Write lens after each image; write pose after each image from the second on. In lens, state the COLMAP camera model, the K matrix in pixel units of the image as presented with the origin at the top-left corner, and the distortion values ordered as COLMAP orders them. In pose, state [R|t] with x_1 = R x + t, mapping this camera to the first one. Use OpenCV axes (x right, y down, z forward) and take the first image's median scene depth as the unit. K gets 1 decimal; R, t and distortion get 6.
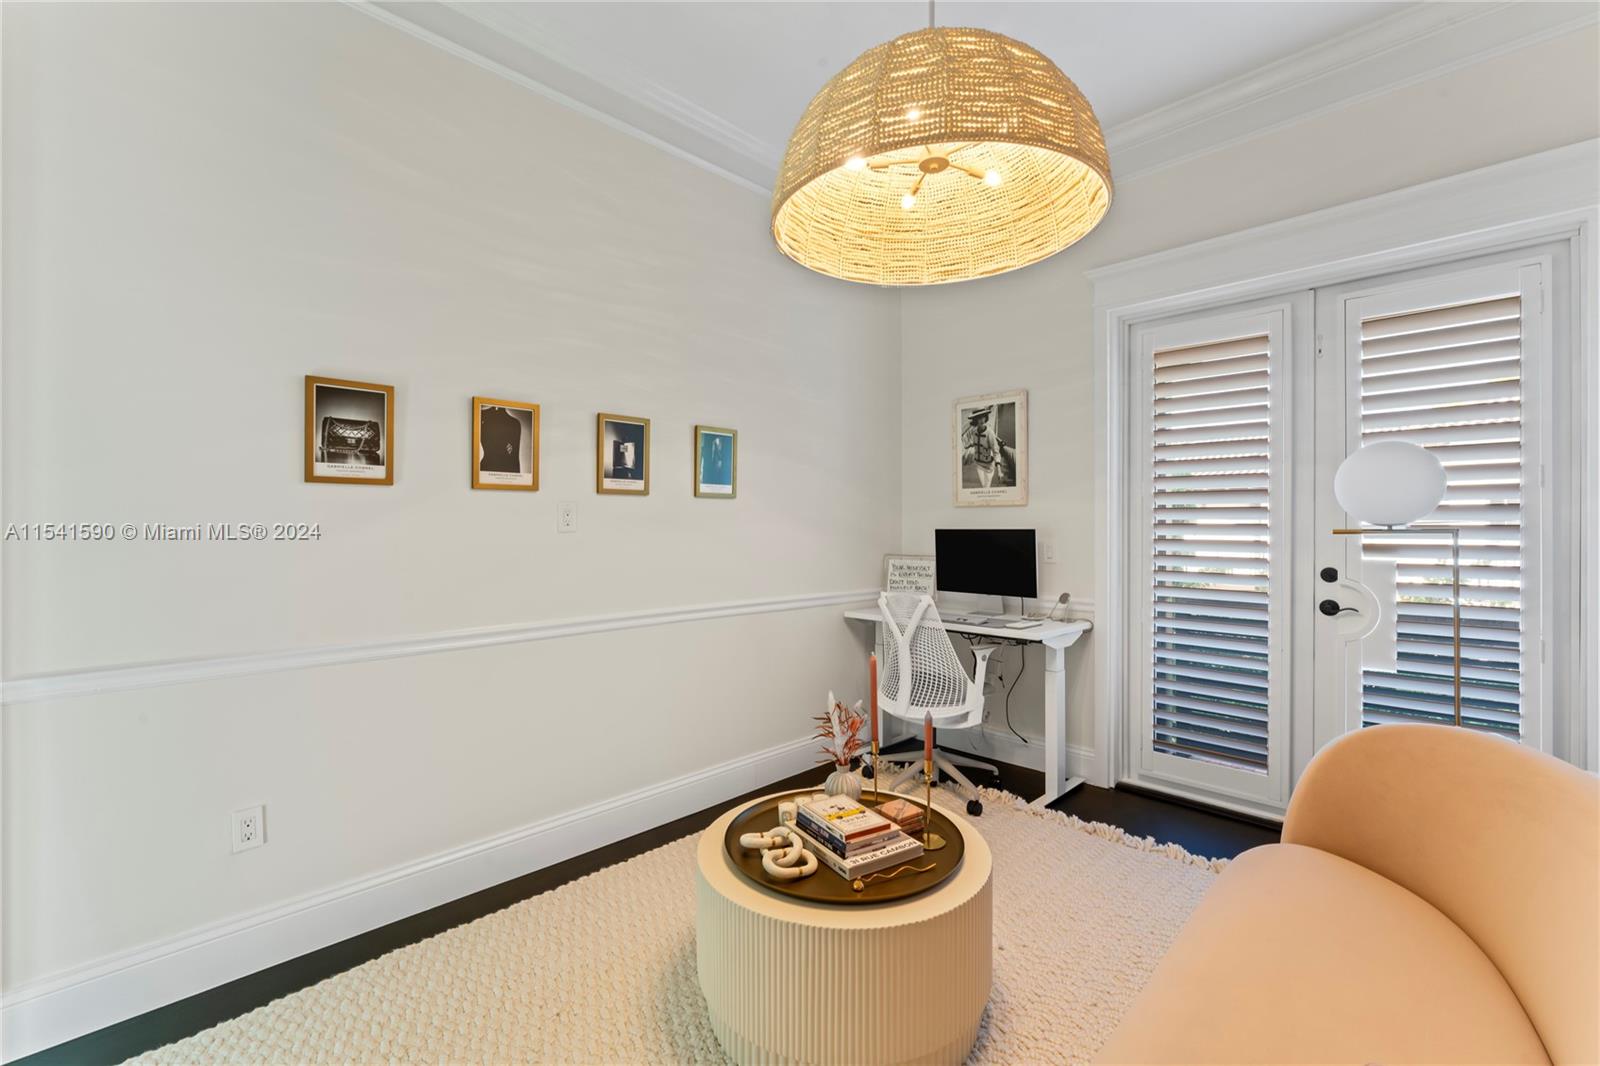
lens RADIAL K [[683.1, 0, 810.5], [0, 683.1, 526.6], [0, 0, 1]] dist [-0.012723, -0.000255]
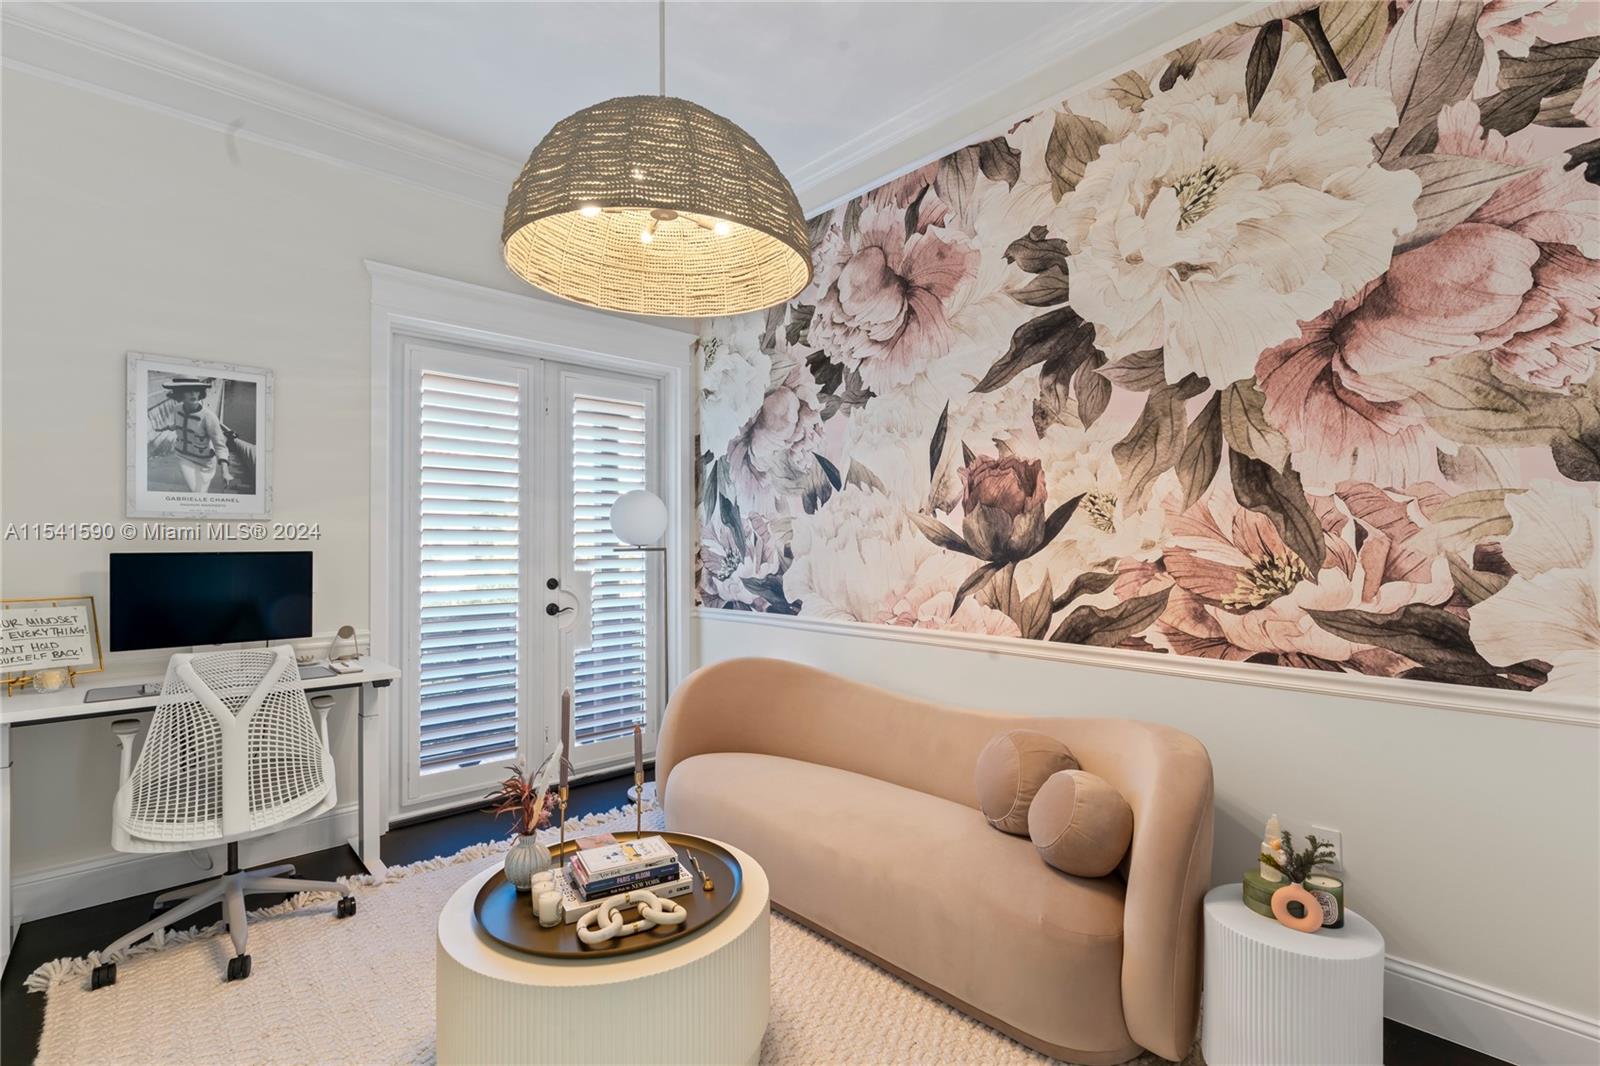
lens RADIAL K [[731.2, 0, 809.9], [0, 731.2, 541.3], [0, 0, 1]] dist [0.000054, -0.000077]
pose [[0.035411, 0.002595, 0.999369, -0.469783], [0.003694, 0.999989, -0.002728, -0.003094], [-0.999366, 0.003789, 0.035402, 0.351695]]
